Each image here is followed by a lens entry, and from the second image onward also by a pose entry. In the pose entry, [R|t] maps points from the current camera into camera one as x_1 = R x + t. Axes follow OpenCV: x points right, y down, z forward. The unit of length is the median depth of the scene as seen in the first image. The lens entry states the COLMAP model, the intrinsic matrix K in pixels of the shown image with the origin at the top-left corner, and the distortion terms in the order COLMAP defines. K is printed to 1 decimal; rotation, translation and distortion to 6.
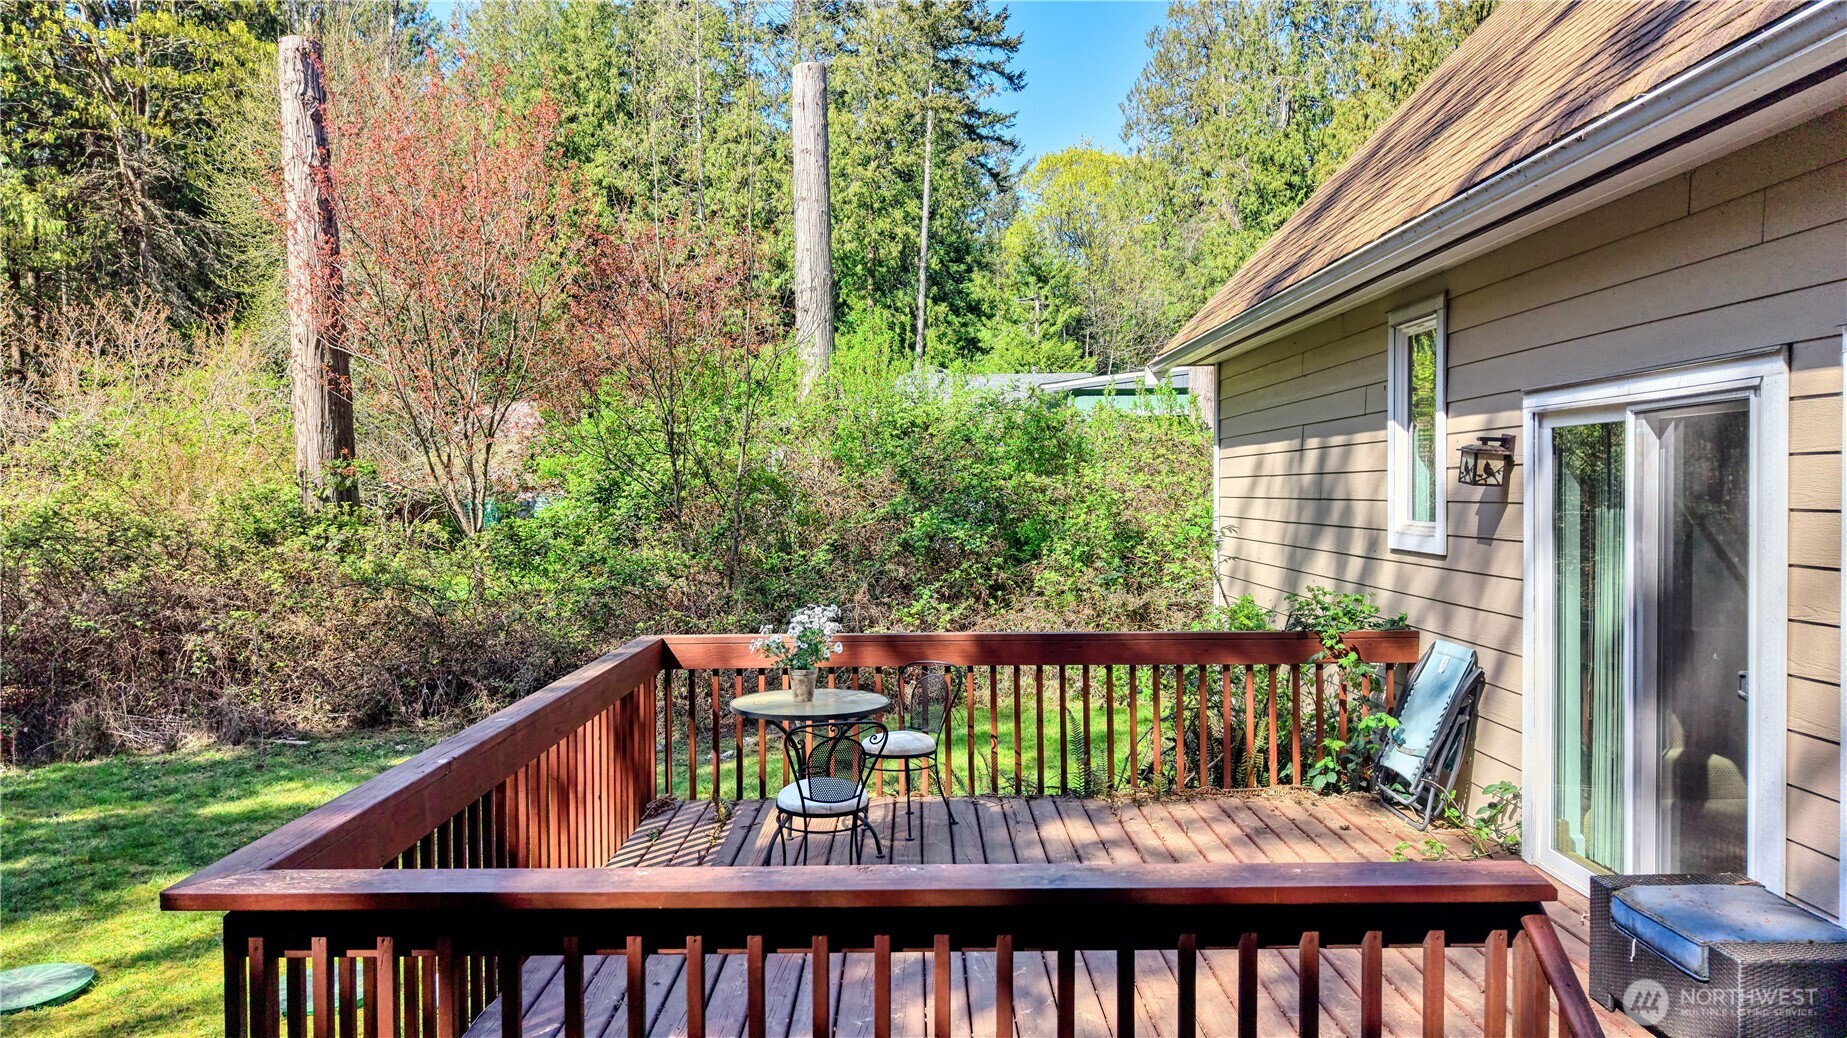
lens RADIAL K [[1245.2, 0, 923.5], [0, 1245.2, 519.0], [0, 0, 1]] dist [0.006380, -0.001950]
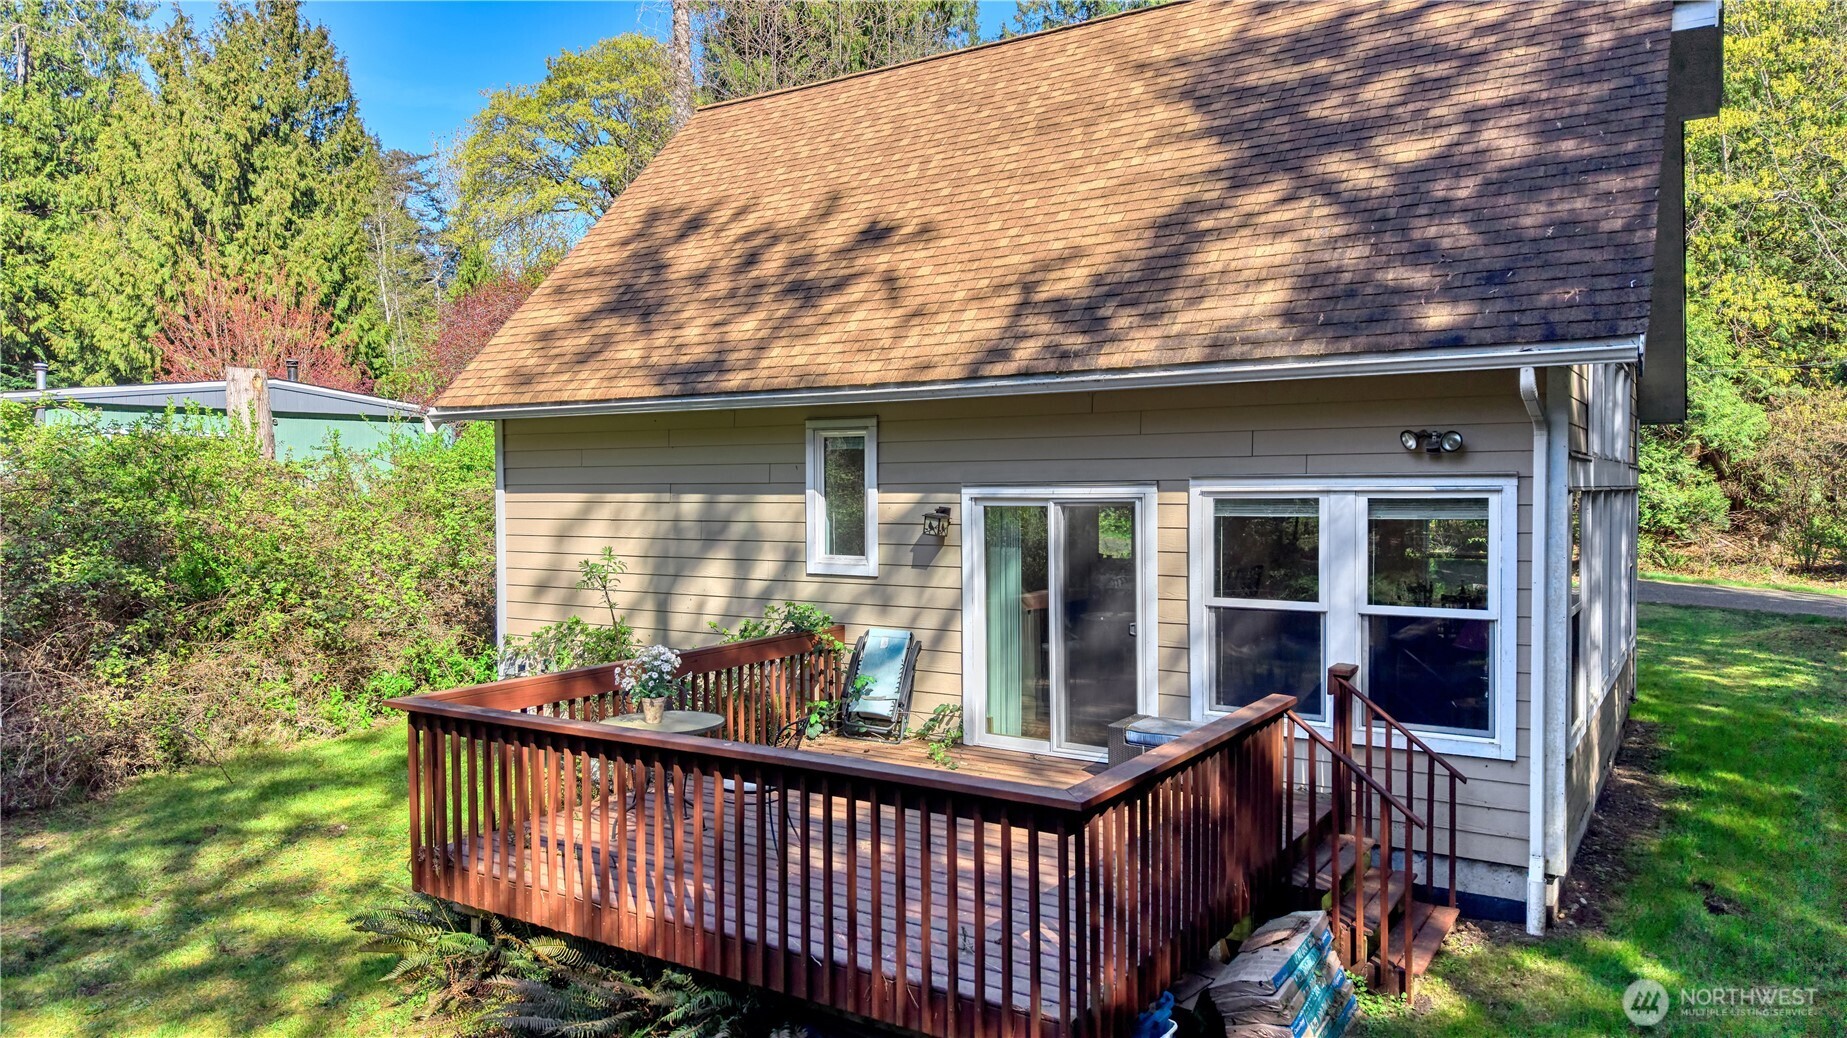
lens RADIAL K [[1245.2, 0, 923.5], [0, 1245.2, 519.0], [0, 0, 1]] dist [0.006380, -0.001950]
pose [[0.548174, -0.020404, 0.836115, -0.957389], [0.022413, 0.999702, 0.009701, -0.064888], [-0.836064, 0.013422, 0.548468, 0.060893]]
